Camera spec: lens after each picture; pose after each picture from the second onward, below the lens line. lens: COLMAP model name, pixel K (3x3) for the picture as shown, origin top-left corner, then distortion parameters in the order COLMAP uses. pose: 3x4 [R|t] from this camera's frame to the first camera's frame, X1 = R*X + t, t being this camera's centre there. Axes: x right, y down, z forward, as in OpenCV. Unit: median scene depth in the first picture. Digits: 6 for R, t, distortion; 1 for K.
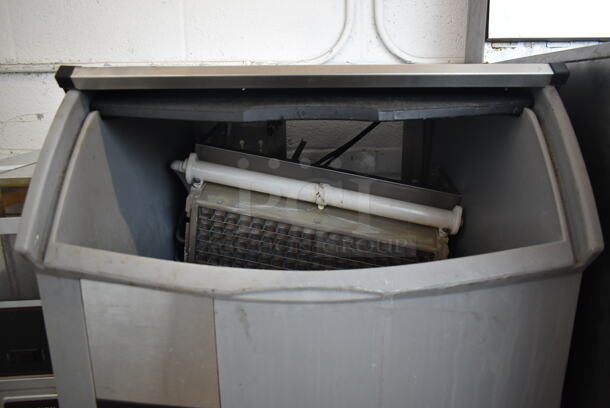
lens RADIAL K [[470.1, 0, 307.3], [0, 470.1, 198.6], [0, 0, 1]] dist [-0.021607, 0.004552]
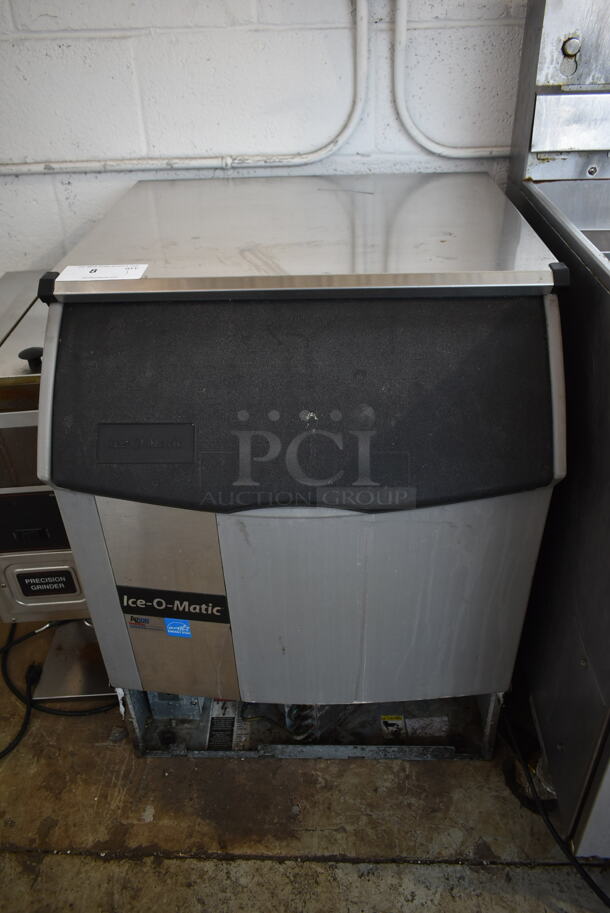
lens RADIAL K [[703.7, 0, 299.9], [0, 703.7, 450.1], [0, 0, 1]] dist [-0.021607, 0.004552]
pose [[0.999272, -0.008155, -0.037275, 0.040363], [0.020320, 0.940584, 0.338953, -0.301848], [0.032296, -0.339464, 0.940065, -0.321412]]
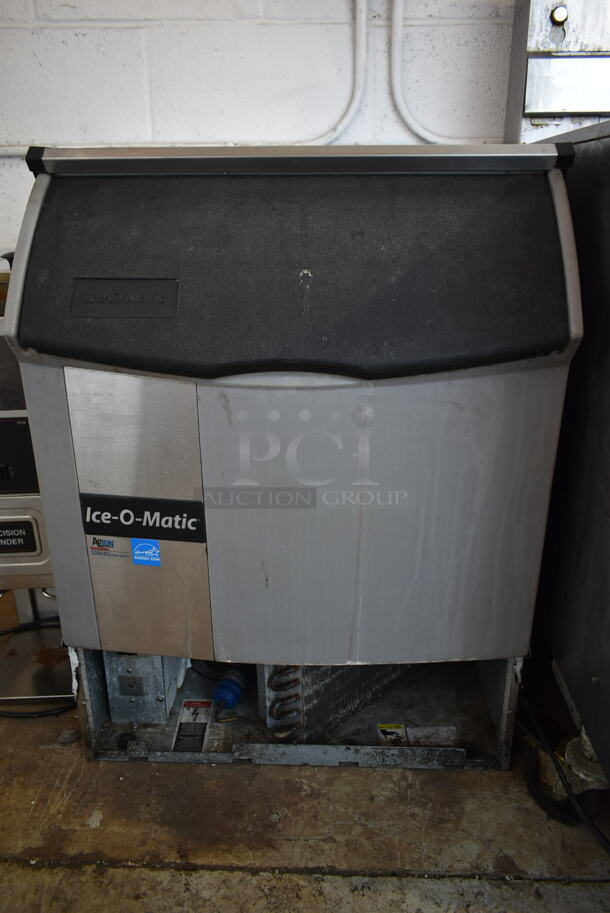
lens RADIAL K [[703.7, 0, 300.4], [0, 703.7, 447.8], [0, 0, 1]] dist [-0.021607, 0.004552]
pose [[0.999533, 0.011185, -0.028438, 0.042157], [-0.007561, 0.992193, 0.124478, 0.094495], [0.029608, -0.124205, 0.991815, -0.313496]]
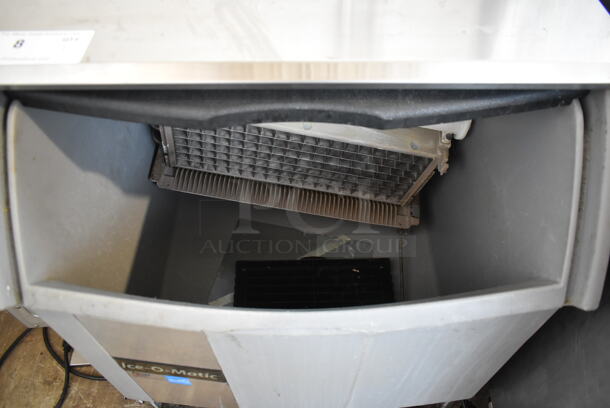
lens RADIAL K [[470.1, 0, 307.7], [0, 470.1, 203.7], [0, 0, 1]] dist [-0.021607, 0.004552]
pose [[0.999899, -0.007556, 0.012024, 0.011080], [-0.001394, 0.790383, 0.612612, -0.381786], [-0.014133, -0.612567, 0.790292, 0.211956]]
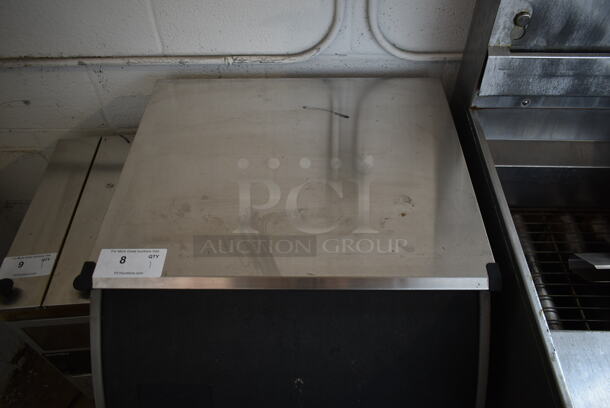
lens RADIAL K [[470.1, 0, 307.0], [0, 470.1, 205.5], [0, 0, 1]] dist [-0.021607, 0.004552]
pose [[0.999934, -0.006193, -0.009656, 0.046072], [0.010612, 0.819058, 0.573613, -0.777032], [0.004357, -0.573678, 0.819069, 0.085761]]
